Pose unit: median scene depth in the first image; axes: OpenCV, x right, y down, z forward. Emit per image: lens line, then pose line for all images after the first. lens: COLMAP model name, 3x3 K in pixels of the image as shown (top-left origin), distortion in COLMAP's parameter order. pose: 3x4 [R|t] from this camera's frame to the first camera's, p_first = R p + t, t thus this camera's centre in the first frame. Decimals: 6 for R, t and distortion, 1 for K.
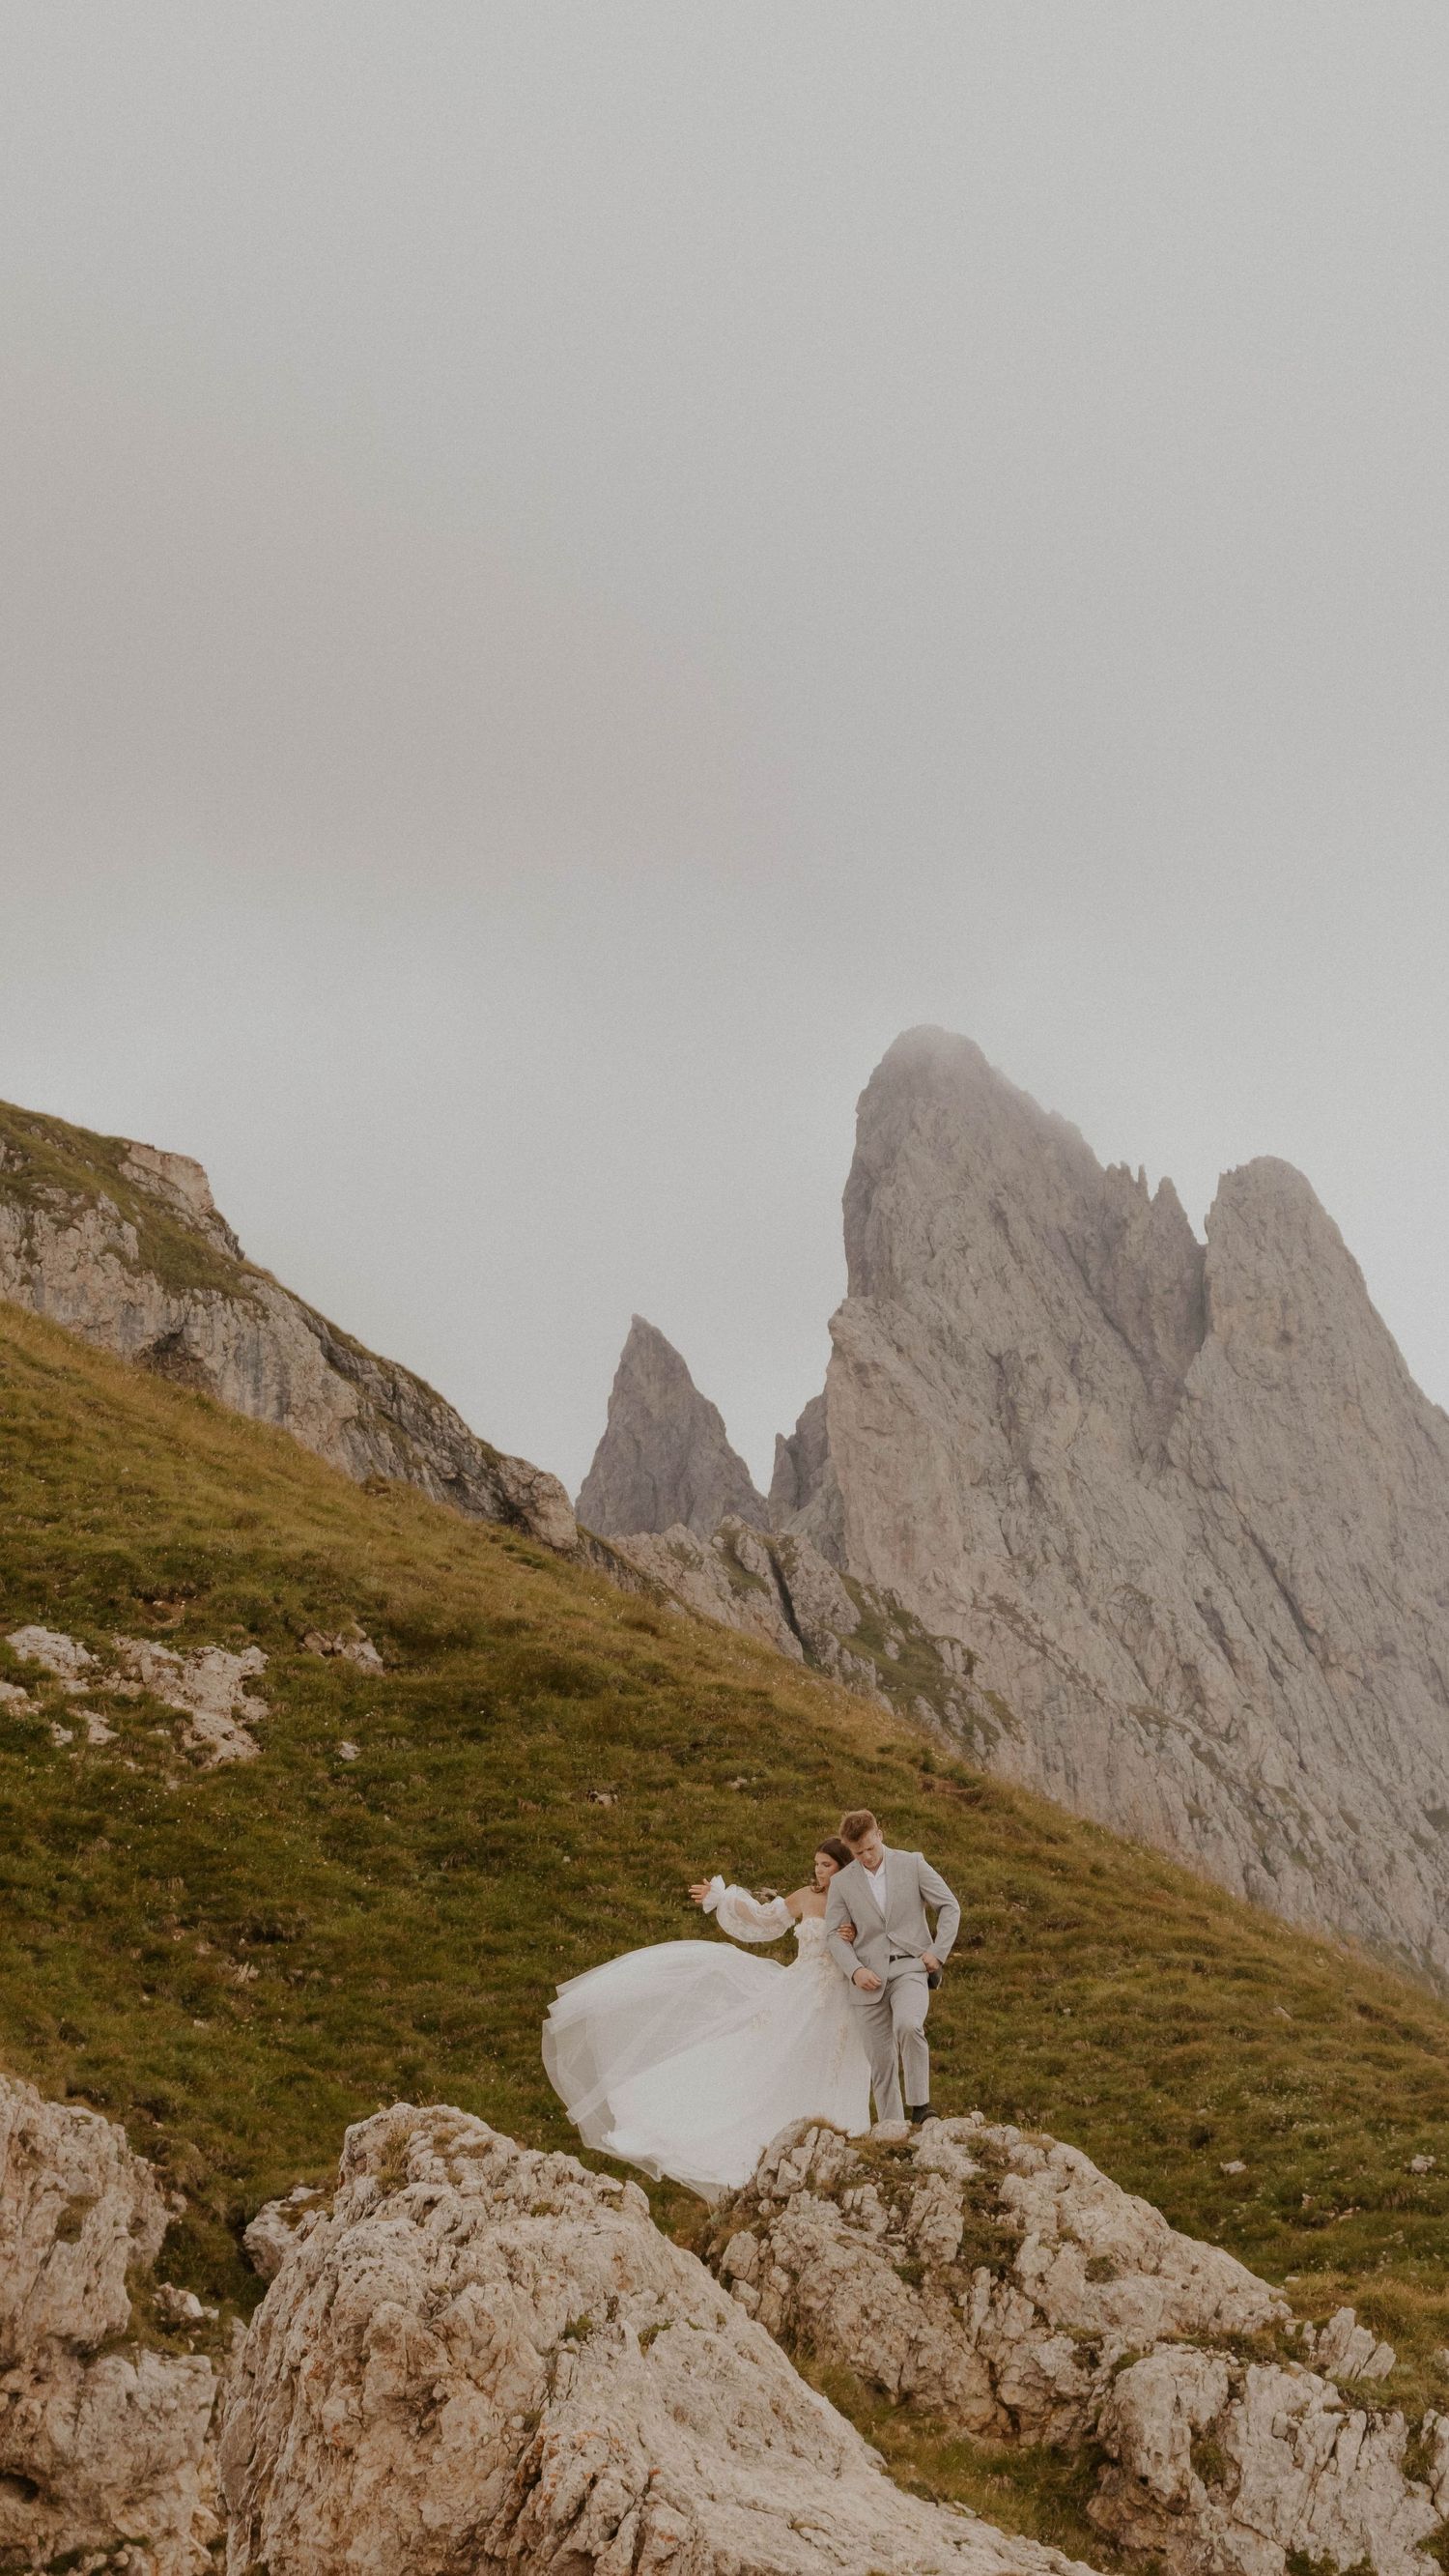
lens RADIAL K [[5028.5, 0, 724.5], [0, 5028.5, 1288.0], [0, 0, 1]] dist [-0.006641, -0.013033]
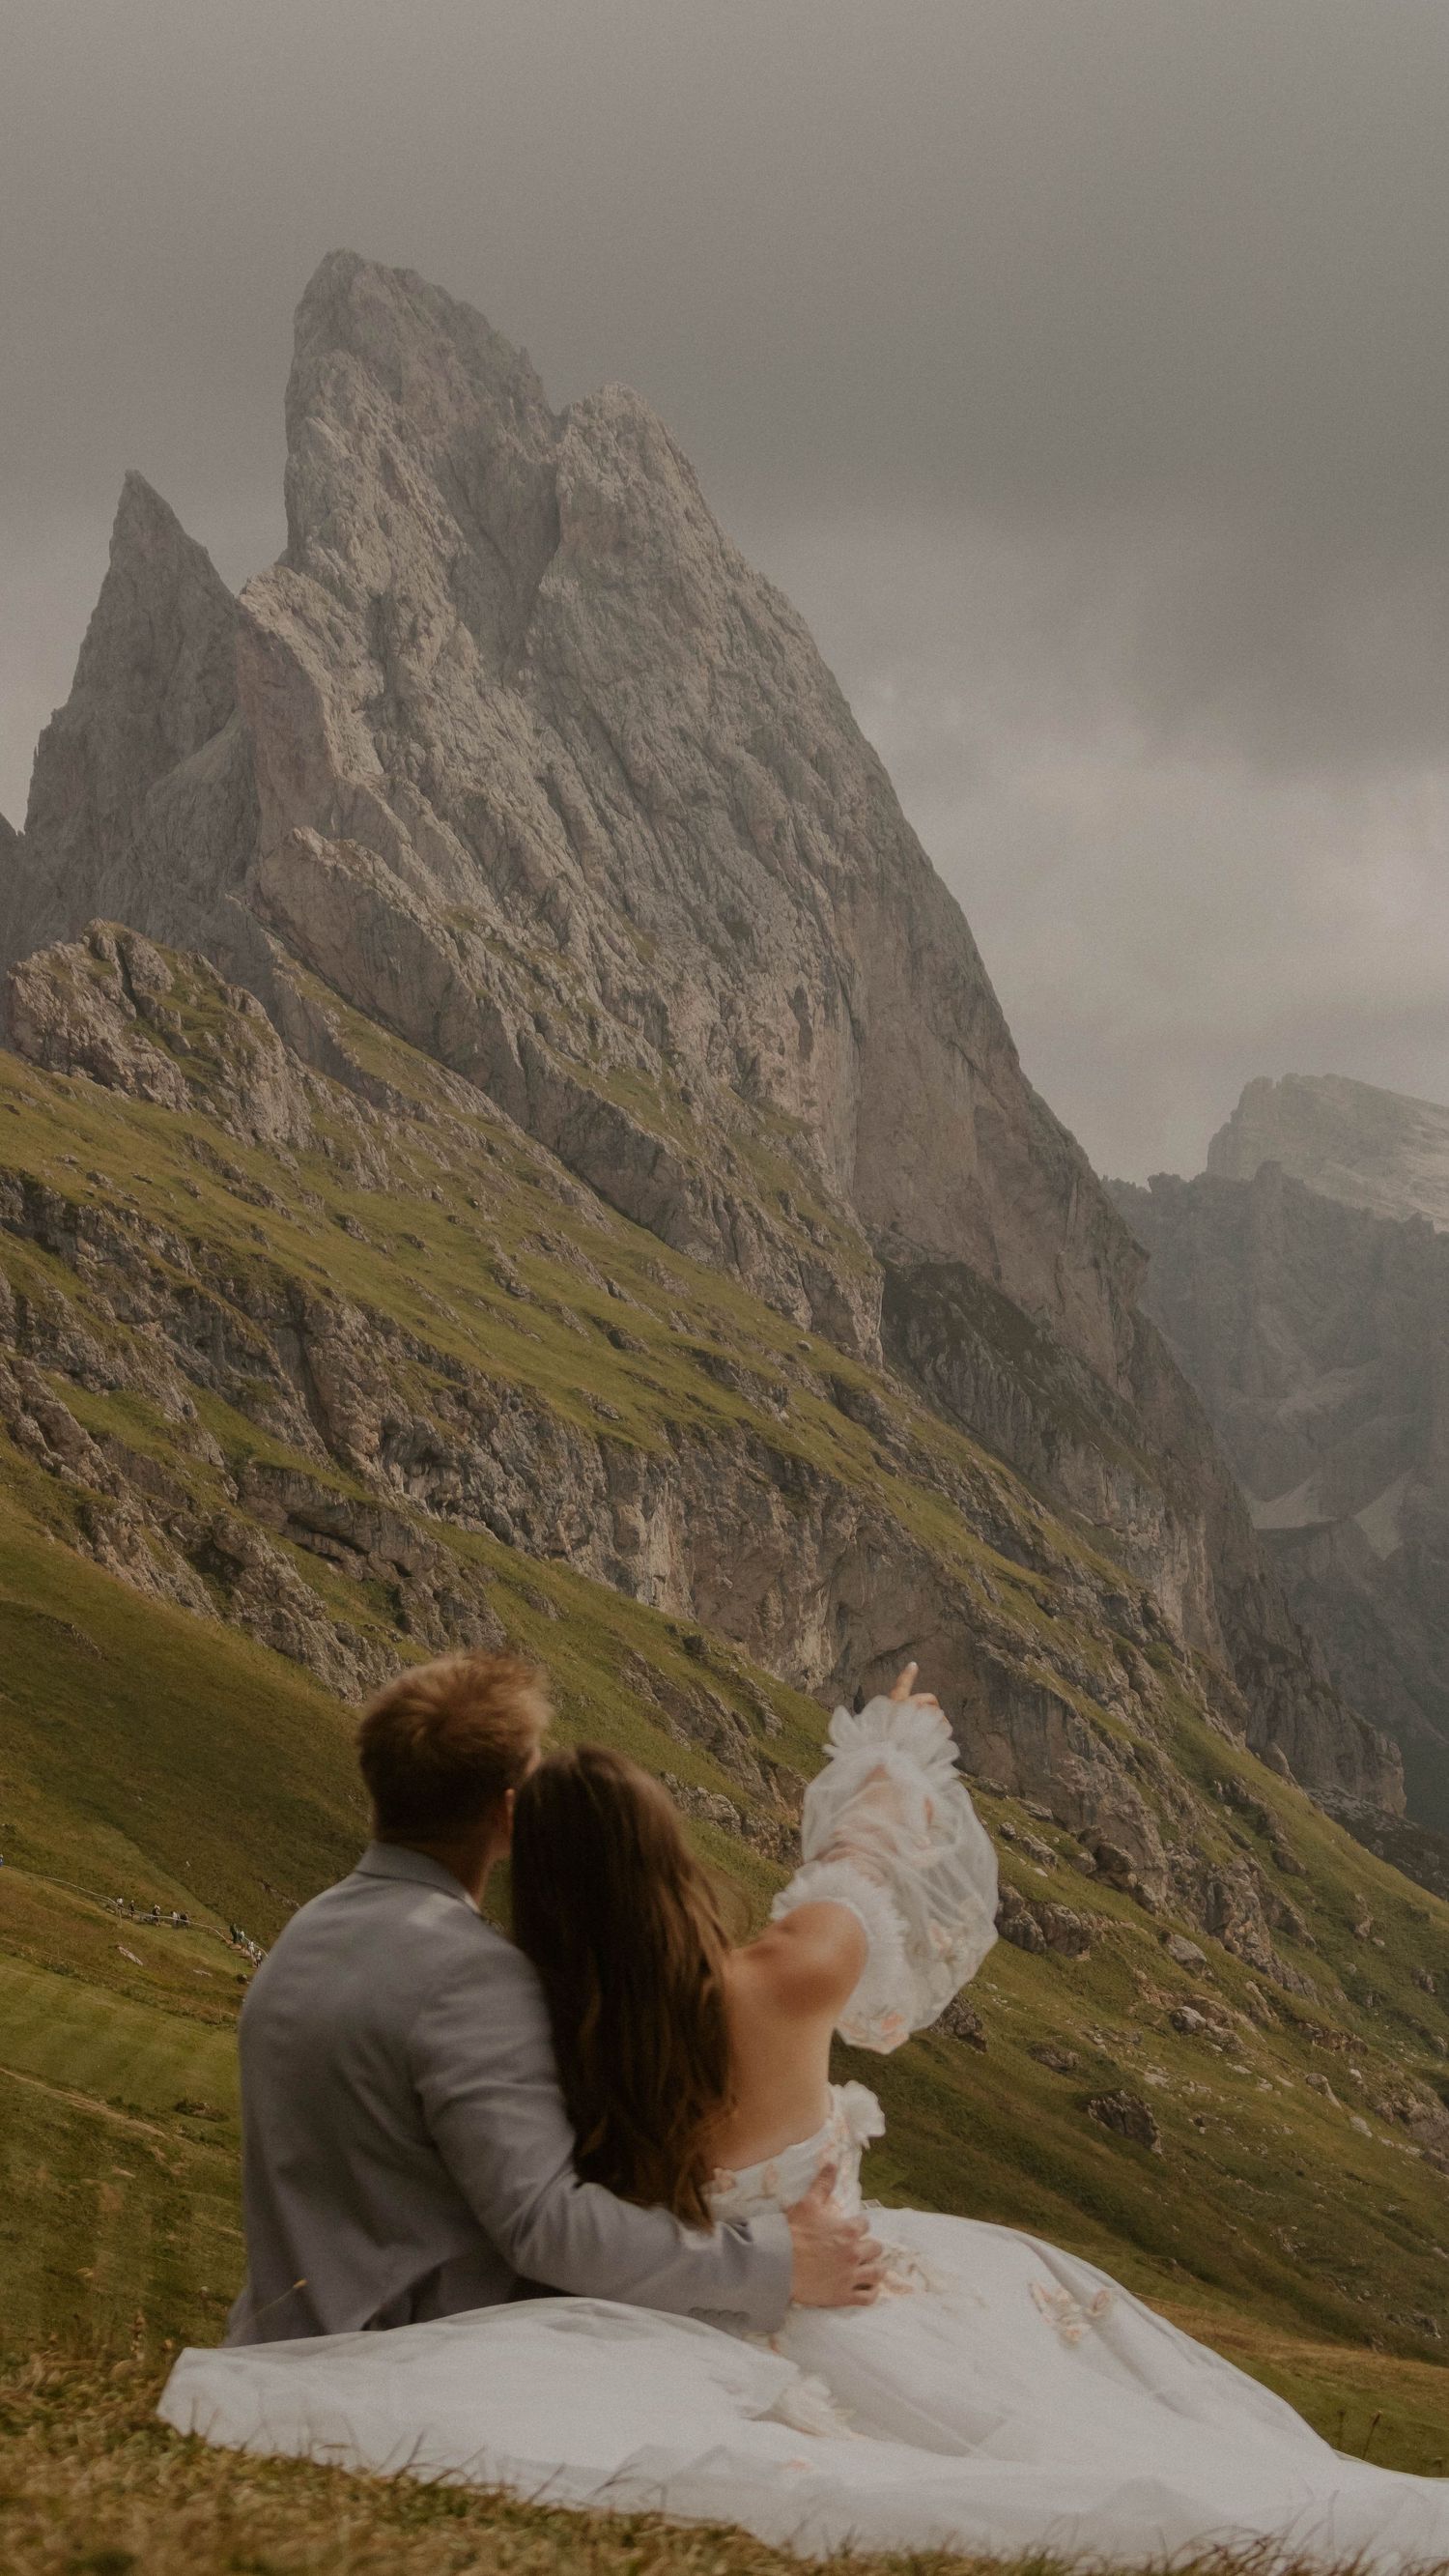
lens RADIAL K [[5820.1, 0, 683.6], [0, 5820.1, 1292.7], [0, 0, 1]] dist [-0.002587, 0.223183]
pose [[0.998118, -0.044009, 0.042697, 0.059487], [0.033472, 0.974482, 0.221956, -0.137901], [-0.051376, -0.220109, 0.974121, -0.490220]]
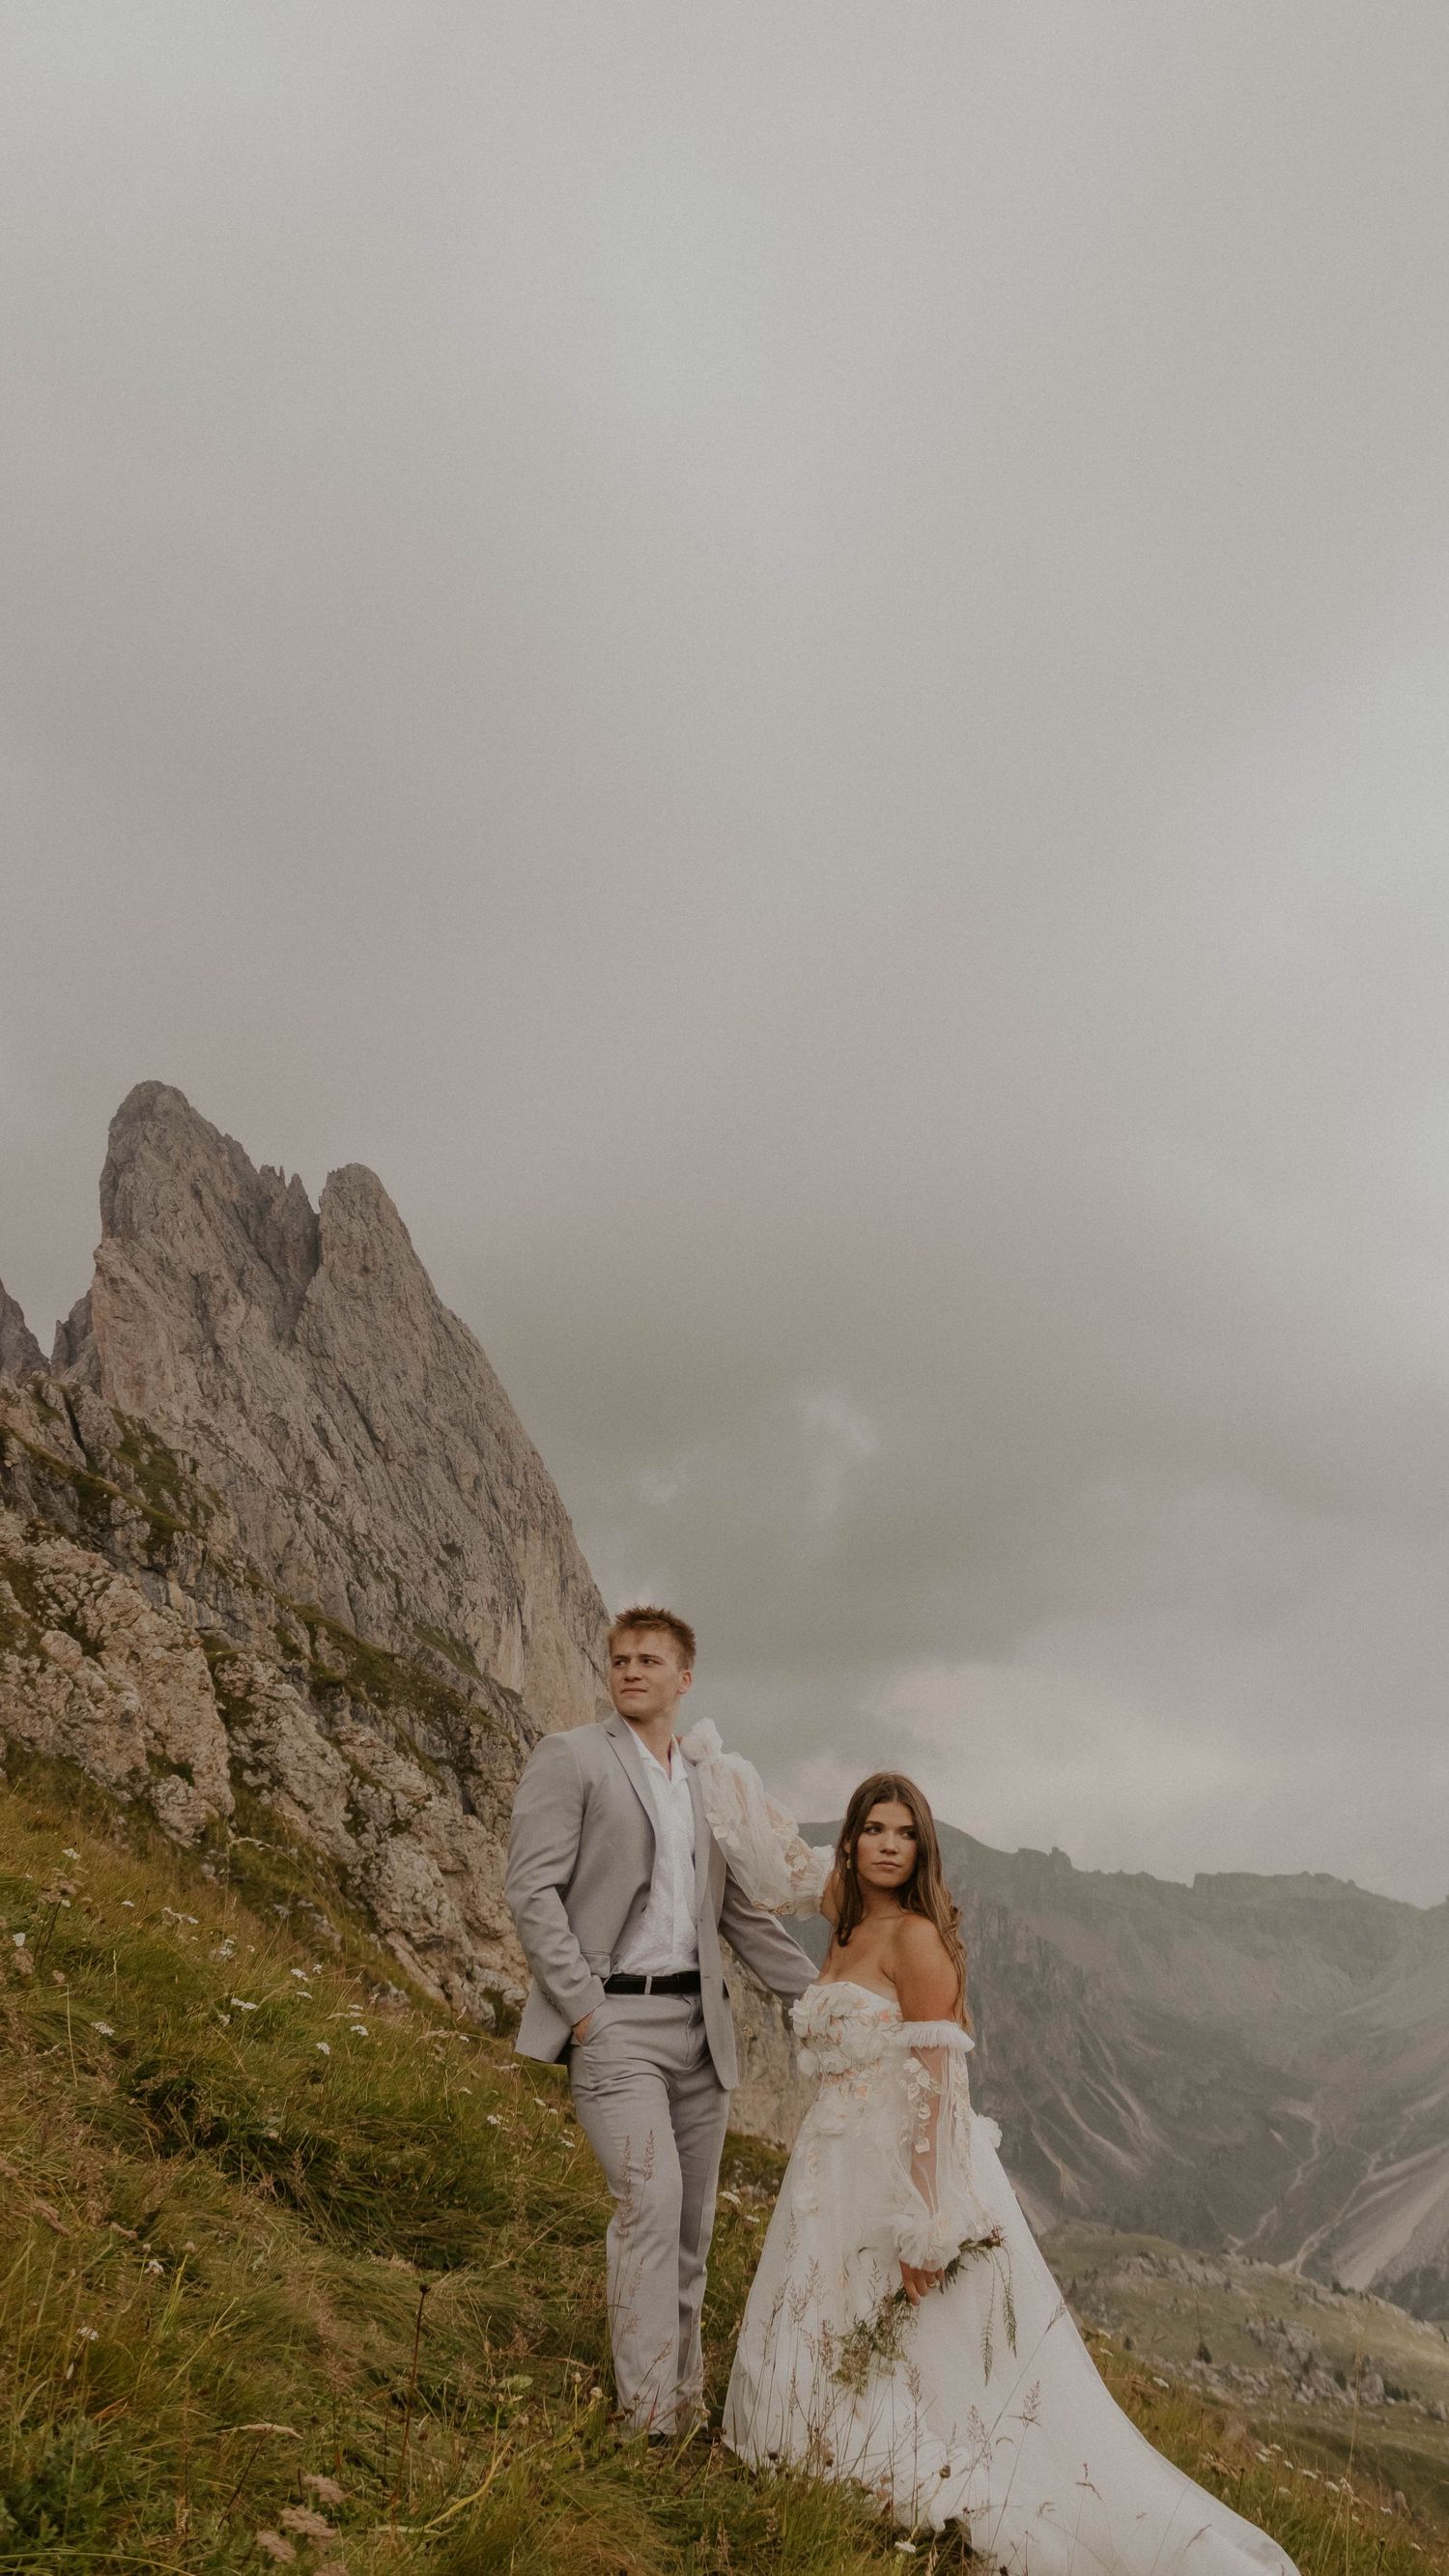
lens RADIAL K [[2740.0, 0, 758.3], [0, 2740.0, 1299.7], [0, 0, 1]] dist [0.003490, 0.020660]
pose [[0.965236, 0.017901, 0.260768, -0.002620], [-0.022830, 0.999613, 0.015888, 0.002597], [-0.260383, -0.021289, 0.965271, 0.066789]]
